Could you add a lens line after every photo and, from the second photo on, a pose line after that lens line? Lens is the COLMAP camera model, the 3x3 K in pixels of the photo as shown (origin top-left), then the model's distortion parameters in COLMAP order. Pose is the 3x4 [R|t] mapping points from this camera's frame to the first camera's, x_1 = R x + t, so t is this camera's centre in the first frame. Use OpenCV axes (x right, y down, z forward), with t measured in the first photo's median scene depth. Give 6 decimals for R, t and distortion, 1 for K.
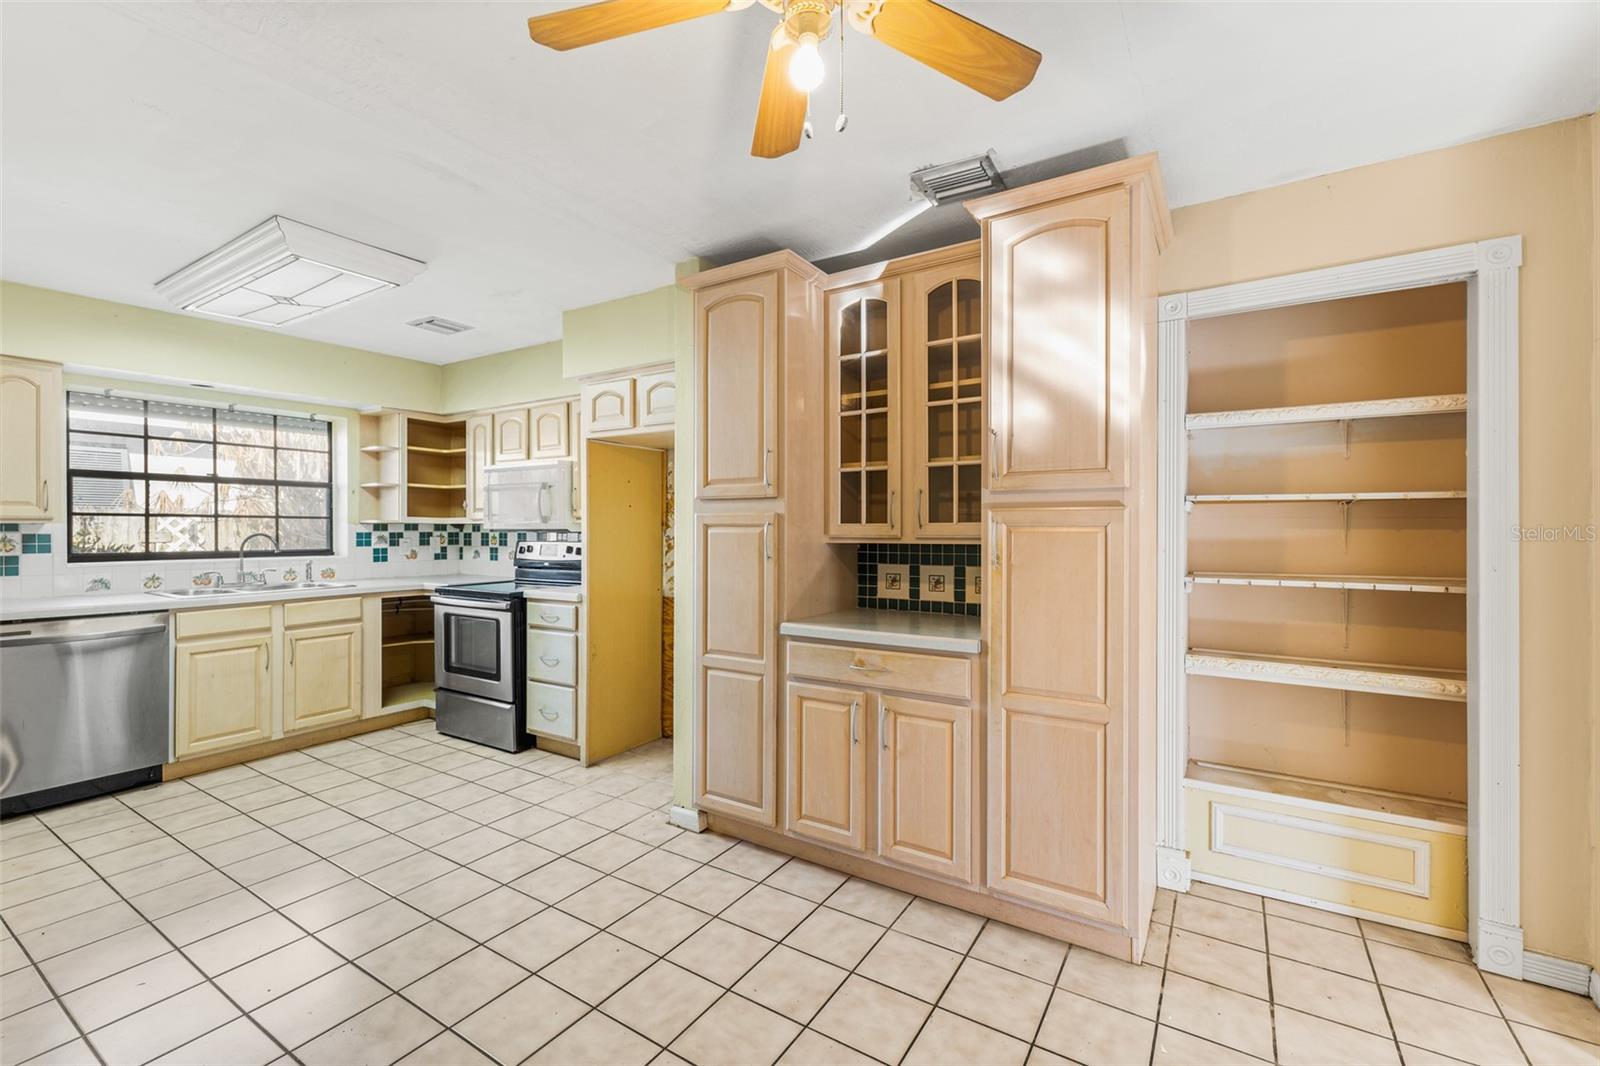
lens RADIAL K [[678.4, 0, 792.5], [0, 678.4, 531.3], [0, 0, 1]] dist [0.002308, -0.000239]
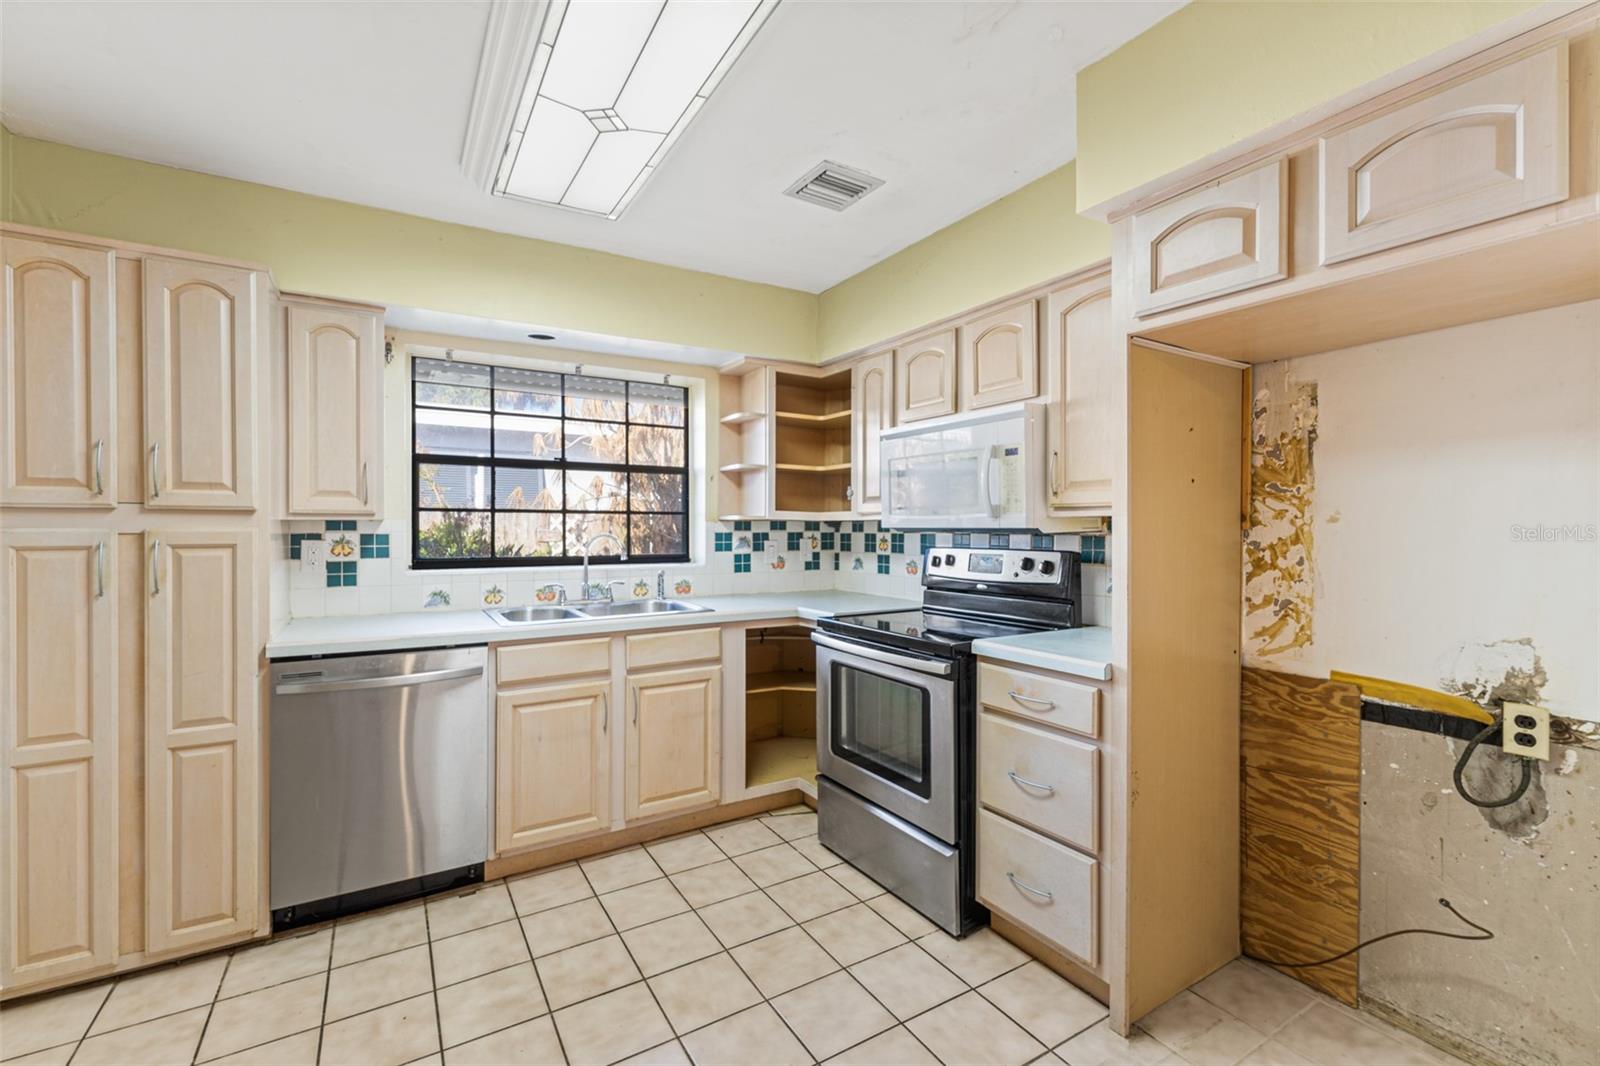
lens RADIAL K [[678.4, 0, 792.5], [0, 678.4, 531.3], [0, 0, 1]] dist [0.002308, -0.000239]
pose [[0.896011, 0.002995, -0.444021, -0.249518], [-0.002633, 0.999996, 0.001431, -0.001102], [0.444024, -0.000113, 0.896015, 0.392386]]
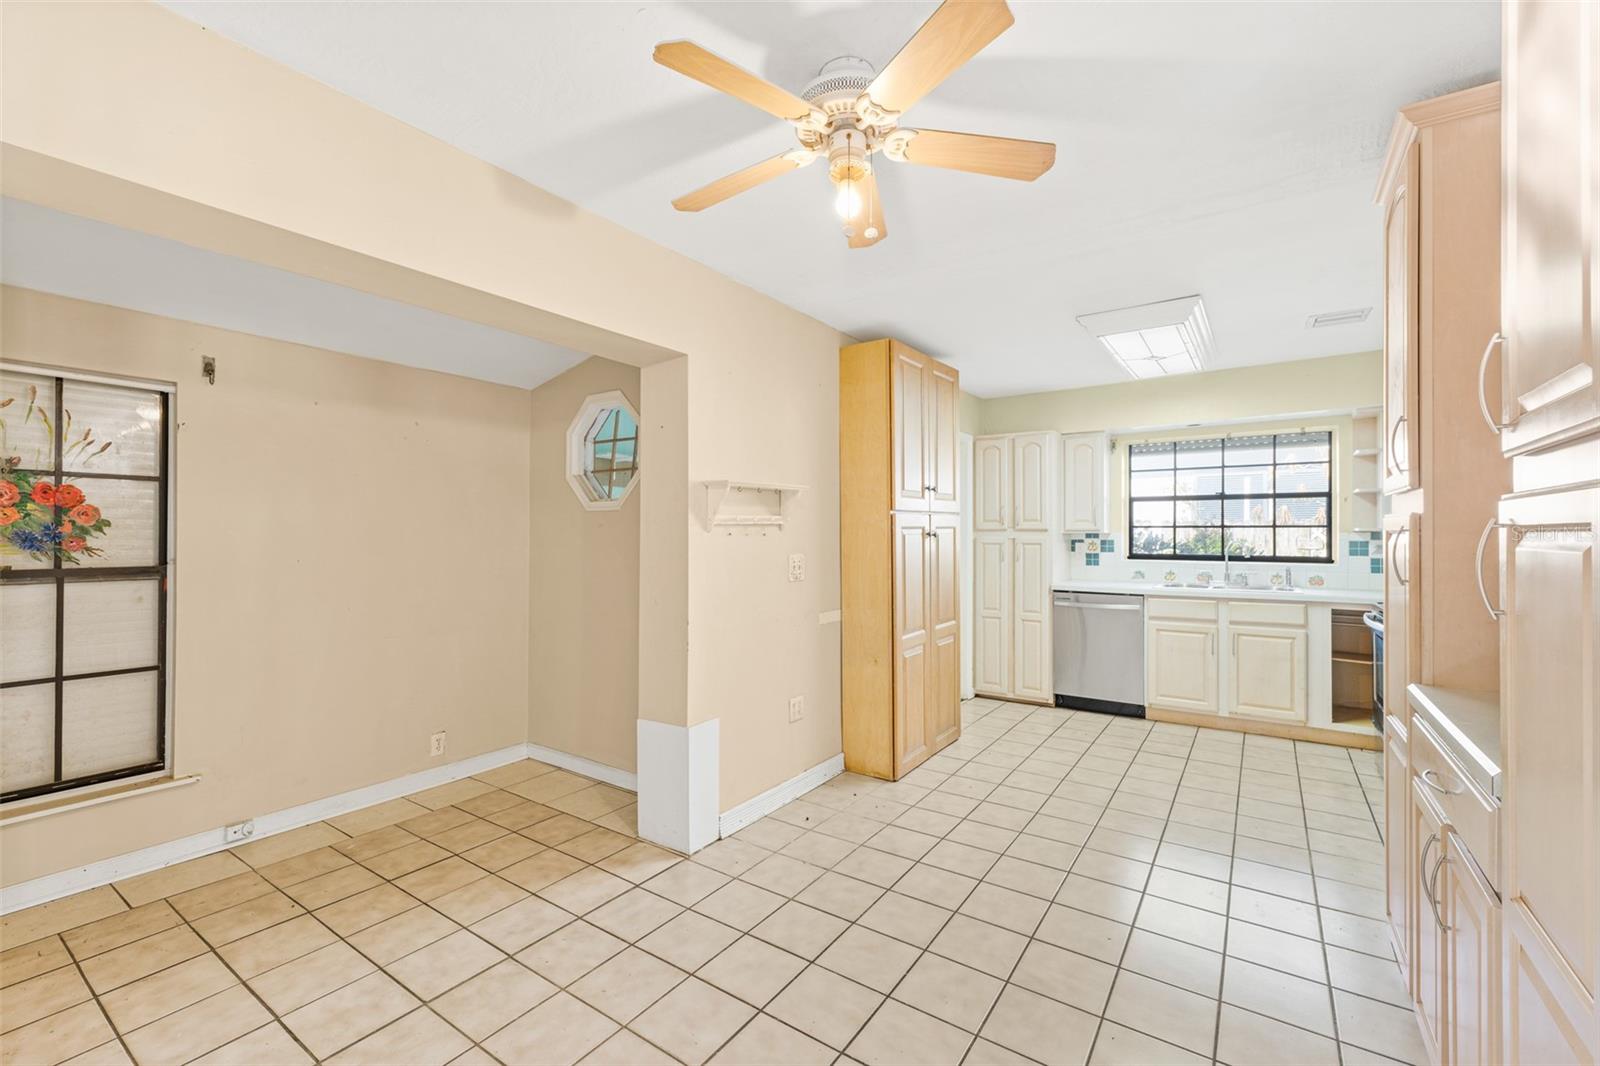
lens RADIAL K [[678.4, 0, 792.5], [0, 678.4, 531.3], [0, 0, 1]] dist [0.002308, -0.000239]
pose [[-0.039276, -0.005545, -0.999213, 0.382061], [-0.006135, 0.999967, -0.005308, -0.002375], [0.999210, 0.005922, -0.039309, 0.257288]]
